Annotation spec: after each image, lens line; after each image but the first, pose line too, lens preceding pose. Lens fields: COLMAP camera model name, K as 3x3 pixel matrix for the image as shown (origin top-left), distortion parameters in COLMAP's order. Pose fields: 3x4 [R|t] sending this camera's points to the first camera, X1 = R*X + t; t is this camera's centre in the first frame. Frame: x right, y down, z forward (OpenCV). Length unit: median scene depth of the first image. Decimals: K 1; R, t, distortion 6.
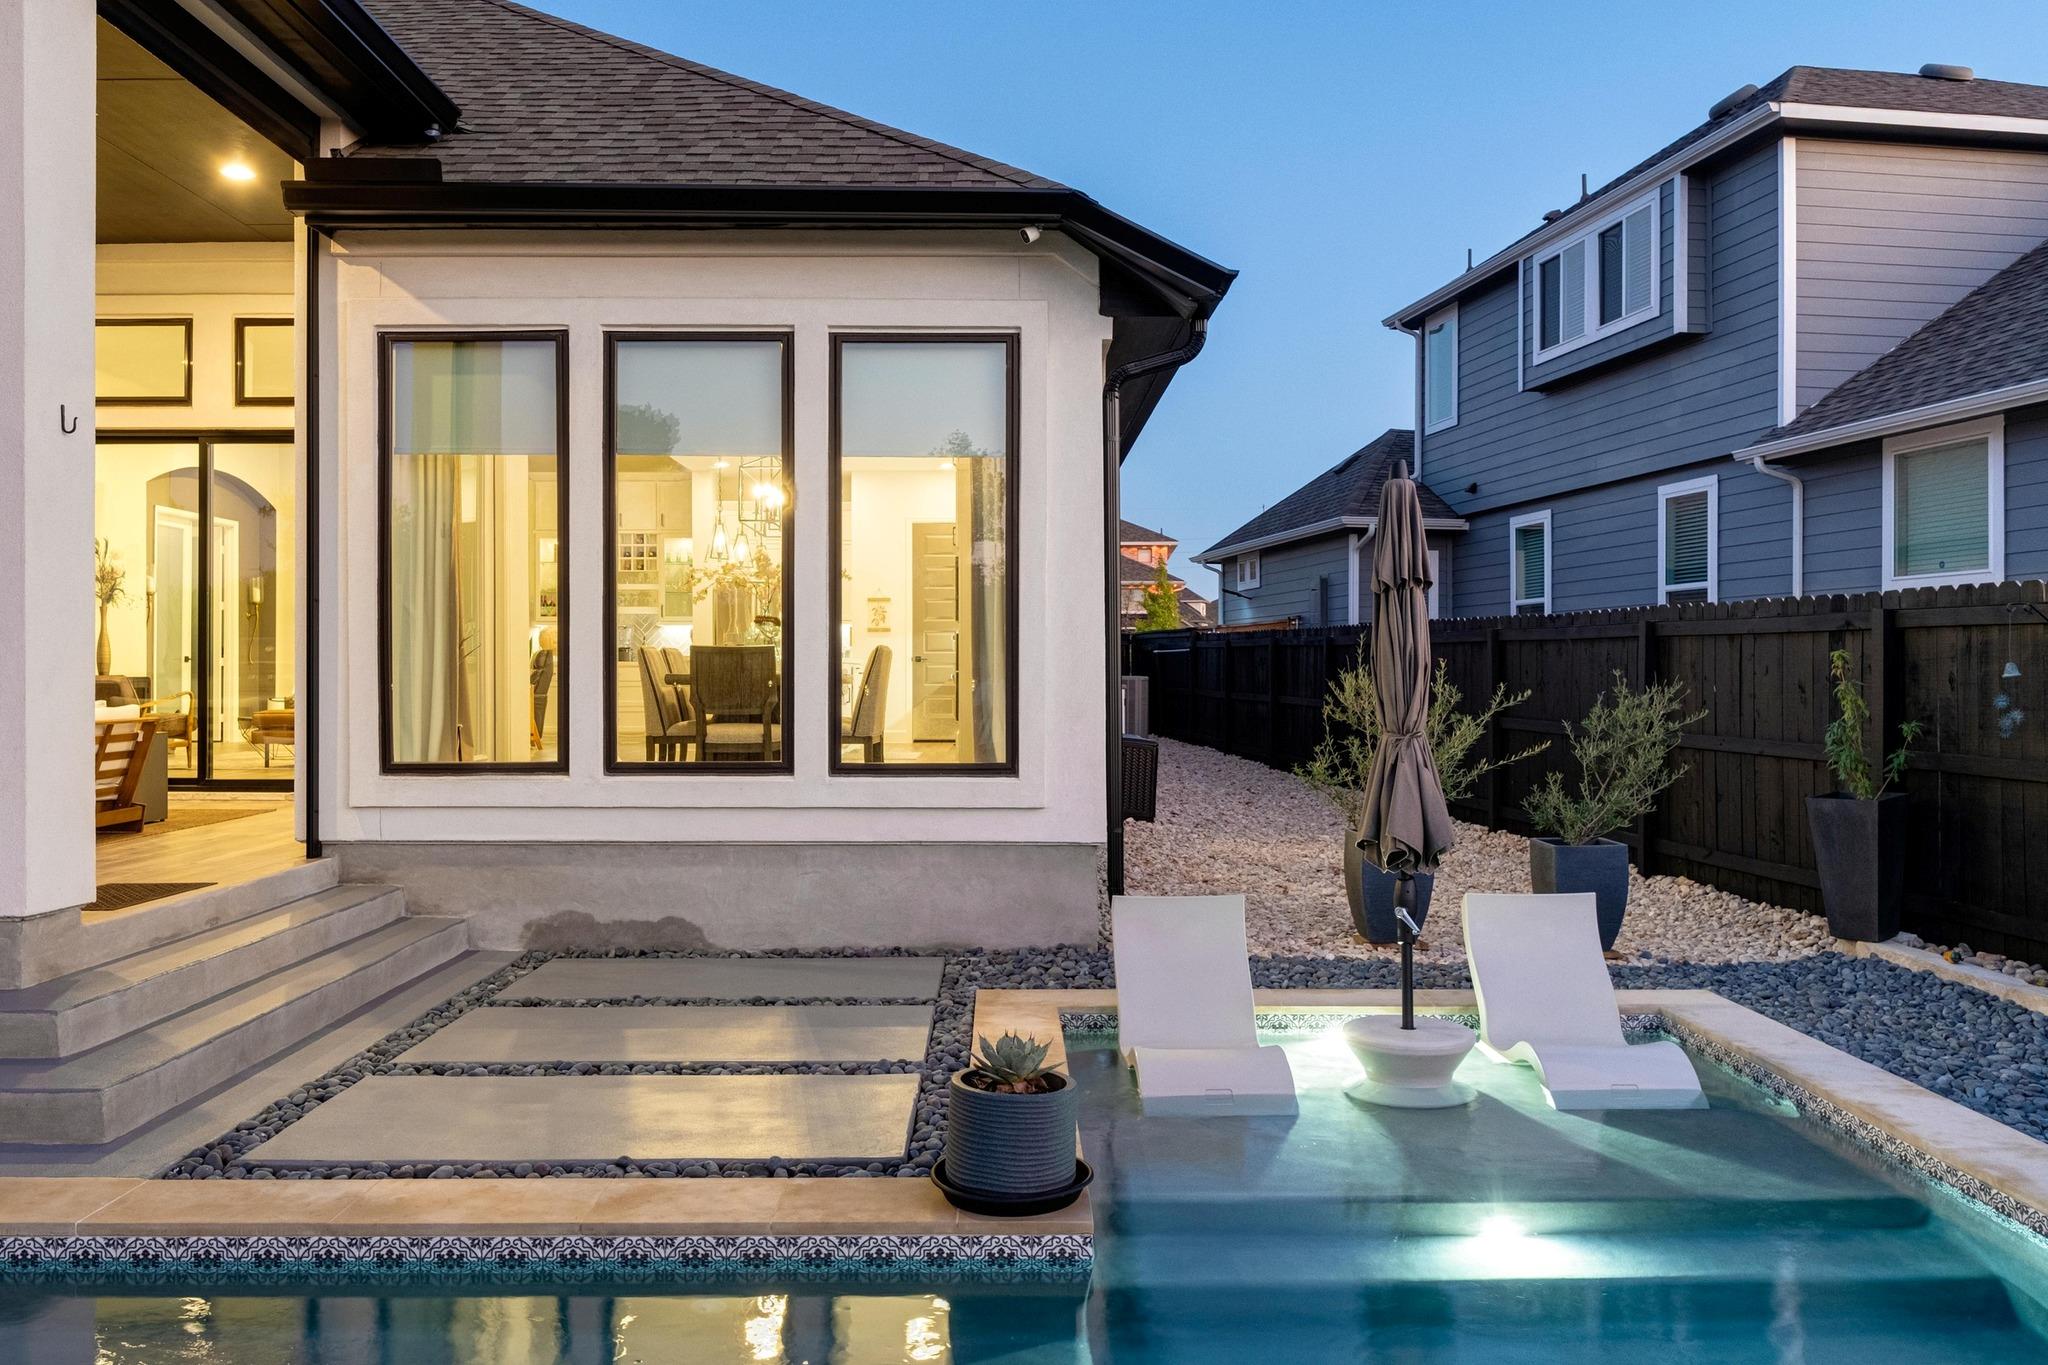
lens RADIAL K [[1556.8, 0, 1022.4], [0, 1556.8, 685.8], [0, 0, 1]] dist [-0.005317, 0.004183]
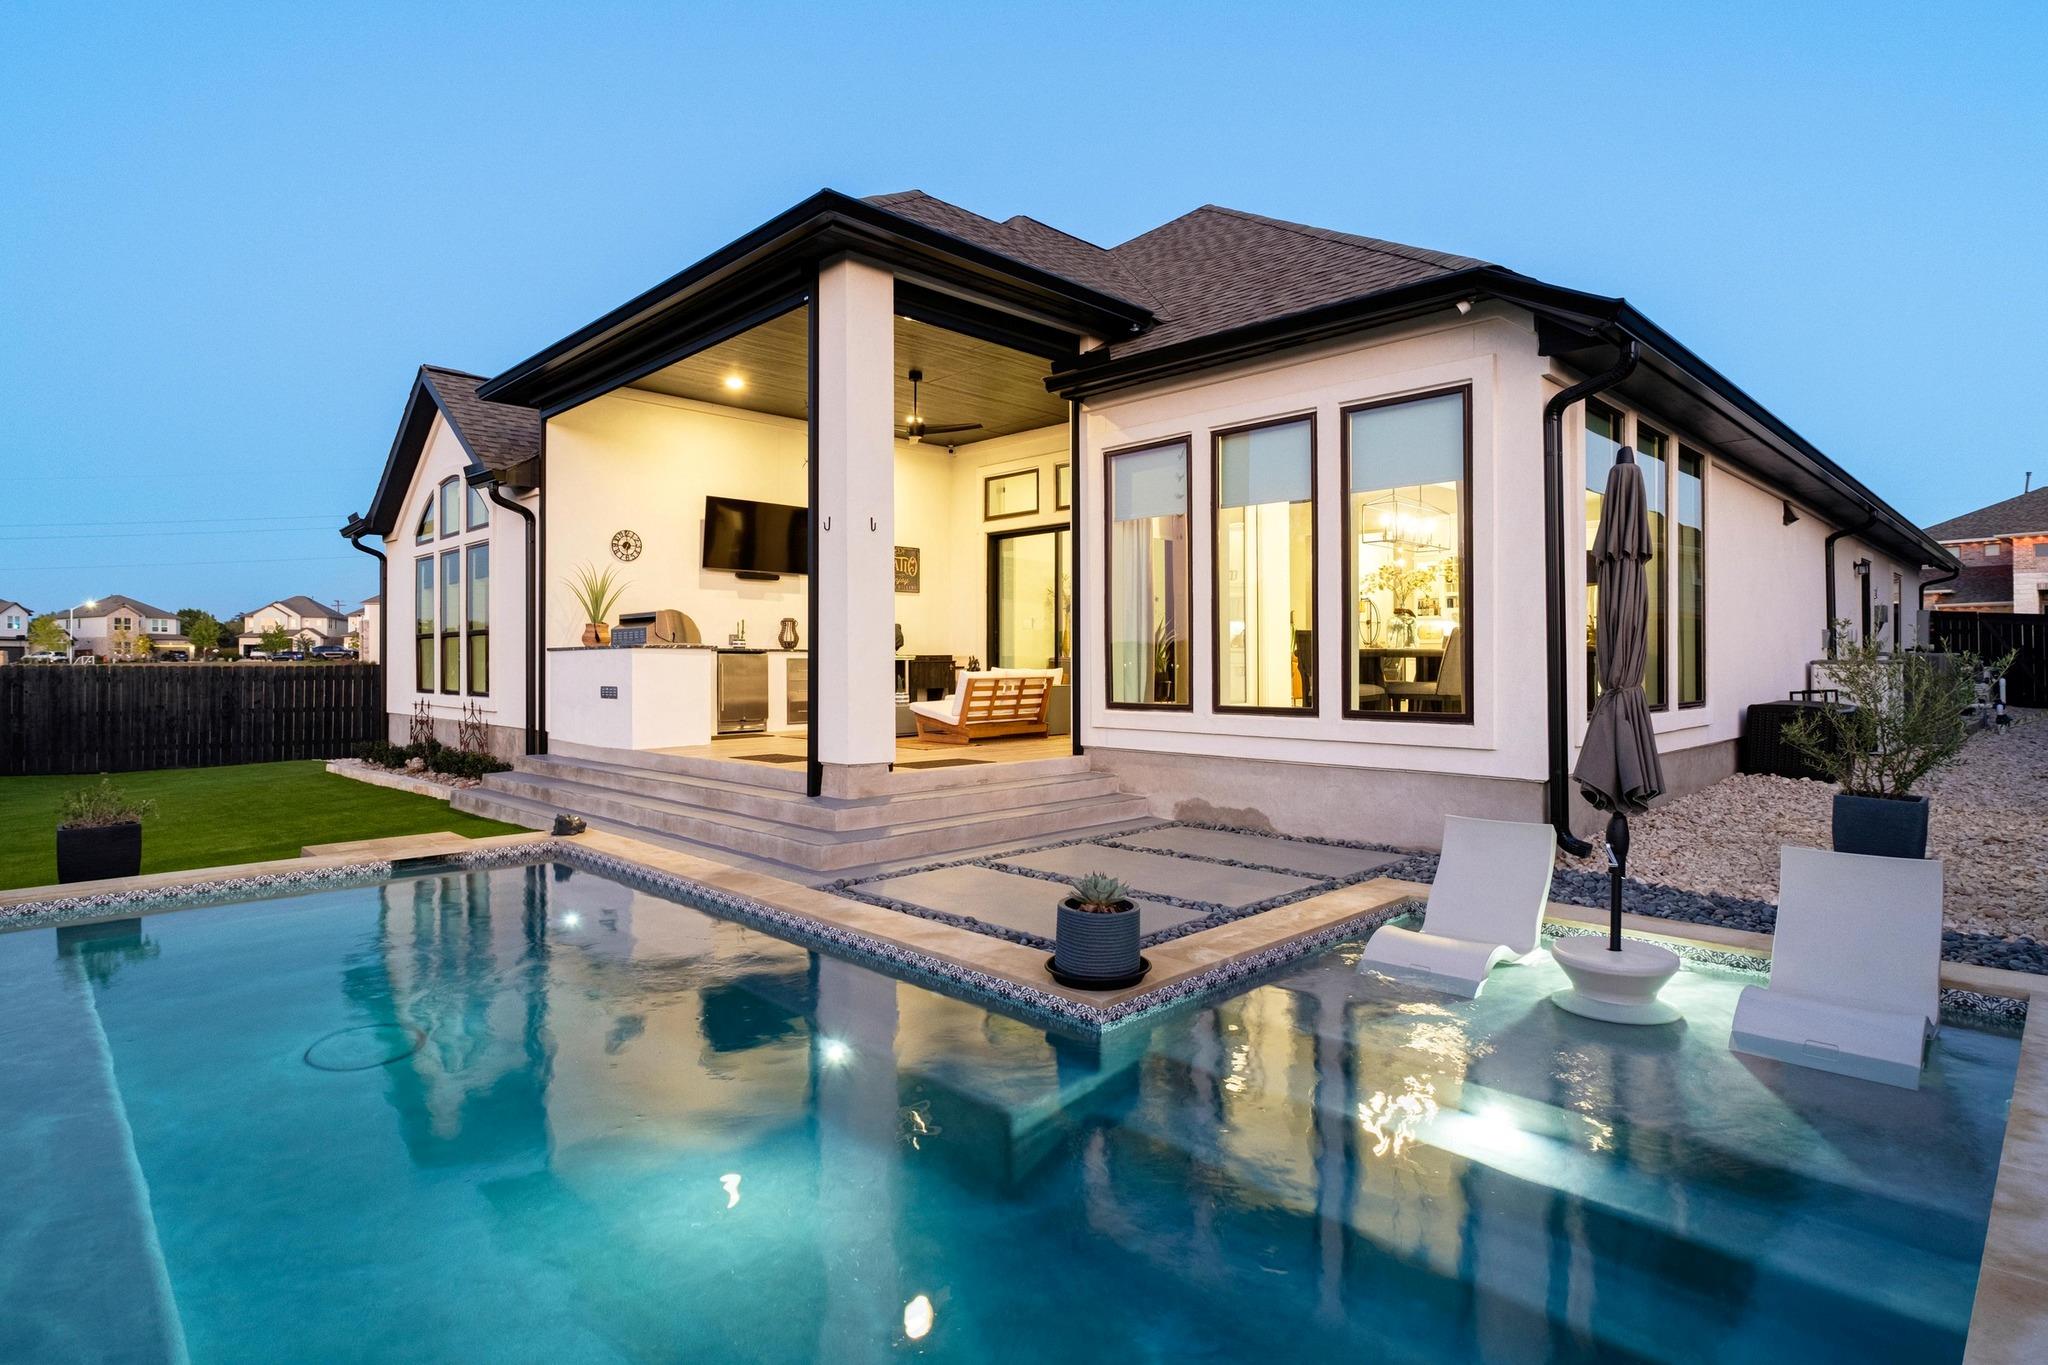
lens RADIAL K [[1057.2, 0, 1032.0], [0, 1057.2, 663.7], [0, 0, 1]] dist [-0.000995, -0.000614]
pose [[0.706734, -0.000586, -0.707479, 0.357175], [-0.003304, 0.999986, -0.004129, 0.012171], [0.707471, 0.005255, 0.706722, 0.115073]]
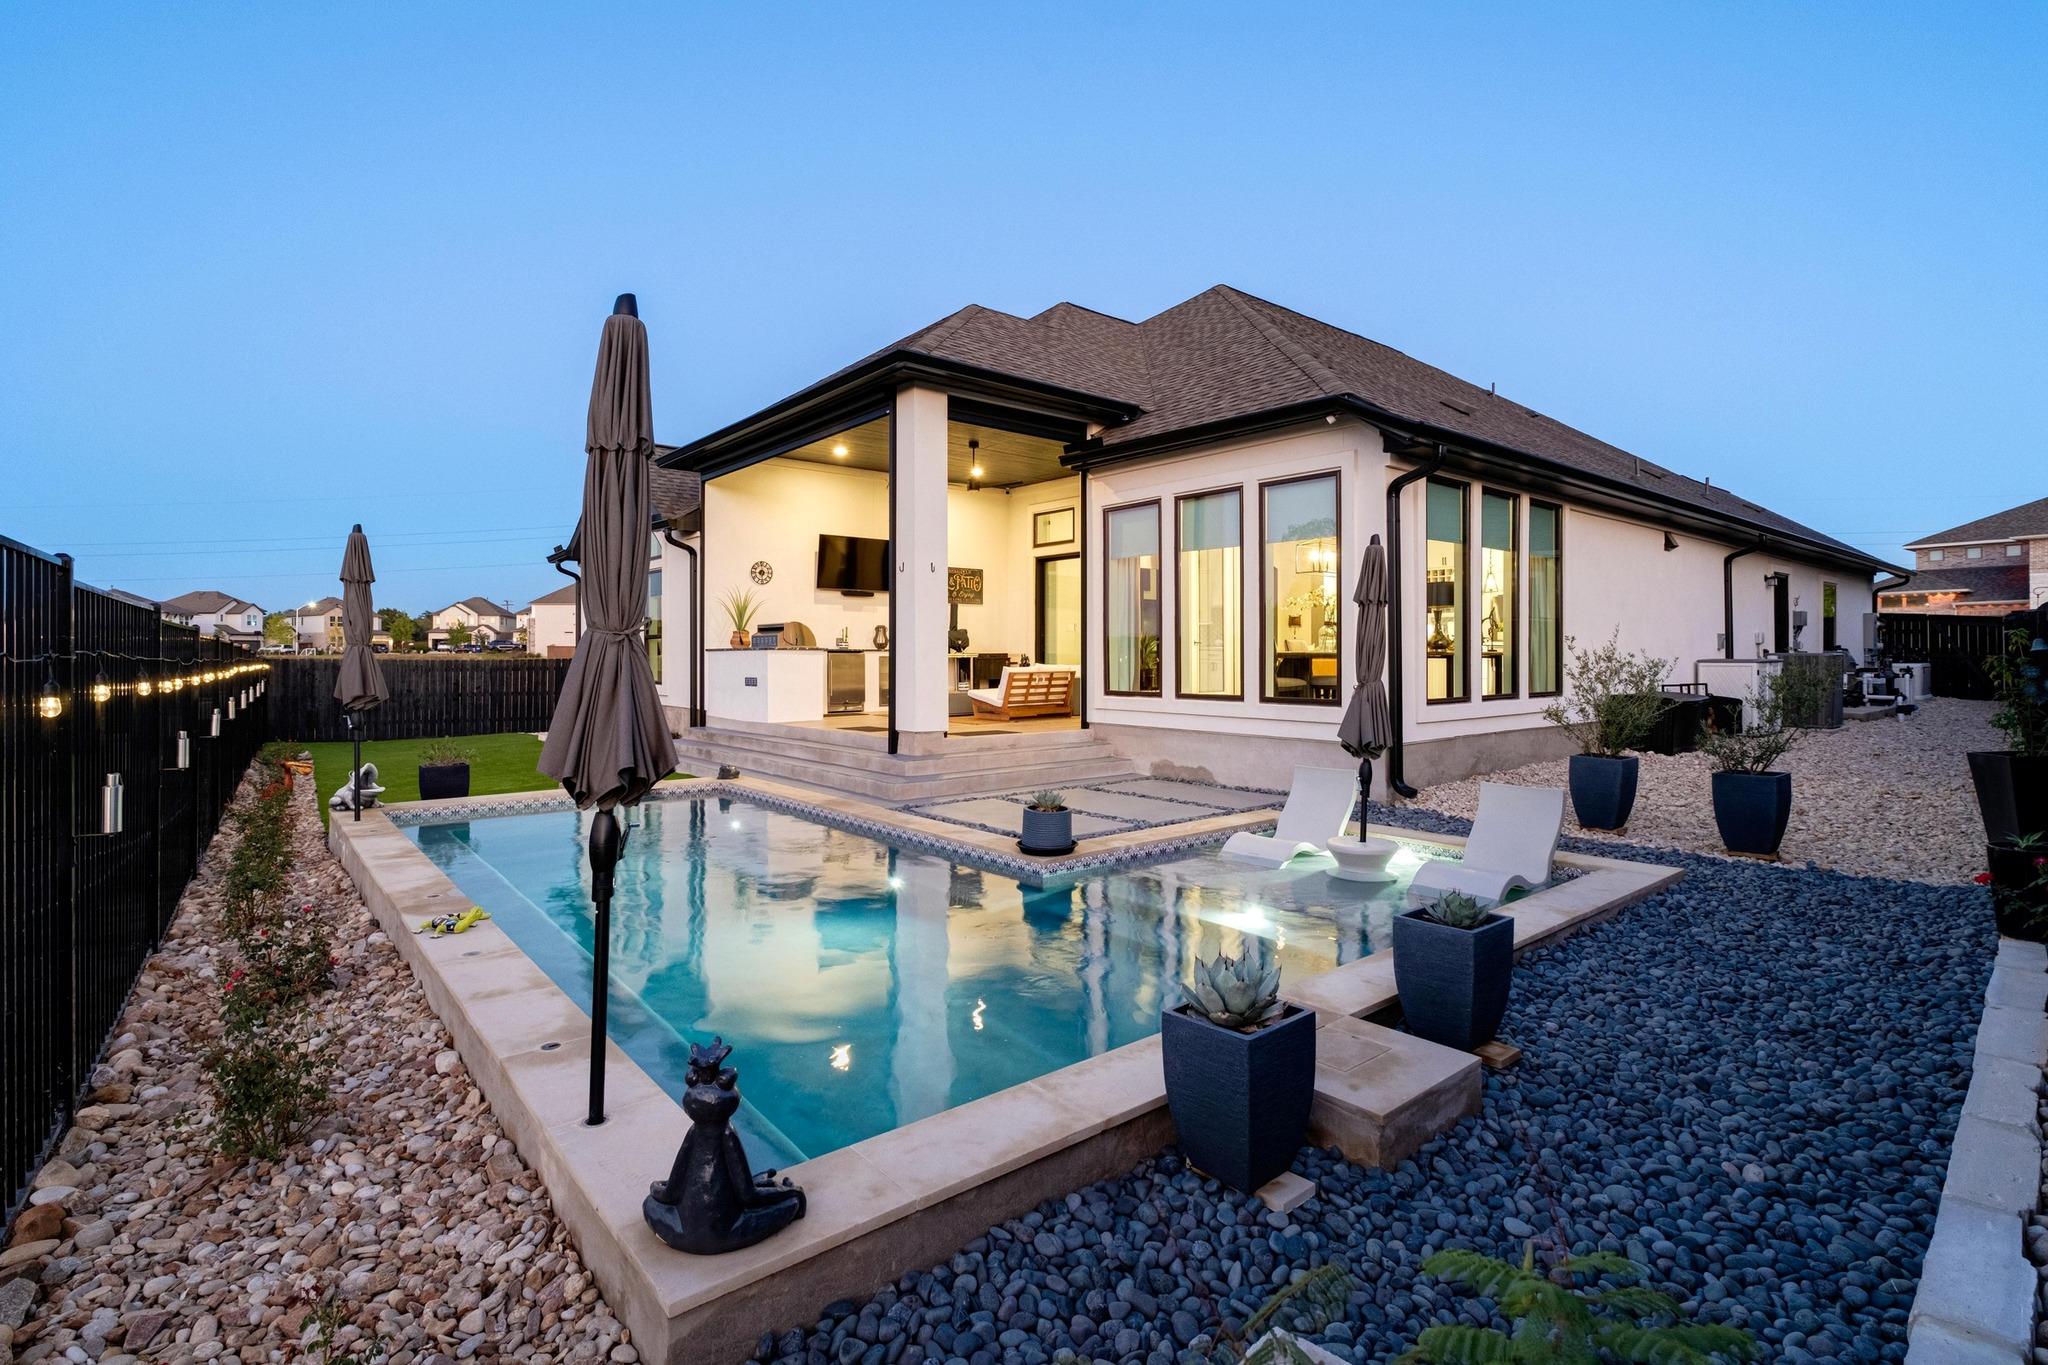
lens RADIAL K [[958.3, 0, 1021.1], [0, 958.3, 661.8], [0, 0, 1]] dist [-0.002500, 0.000053]
pose [[0.641052, 0.005160, -0.767480, 0.626244], [-0.005384, 0.999983, 0.002226, 0.003536], [0.767479, 0.002705, 0.641069, -0.032422]]
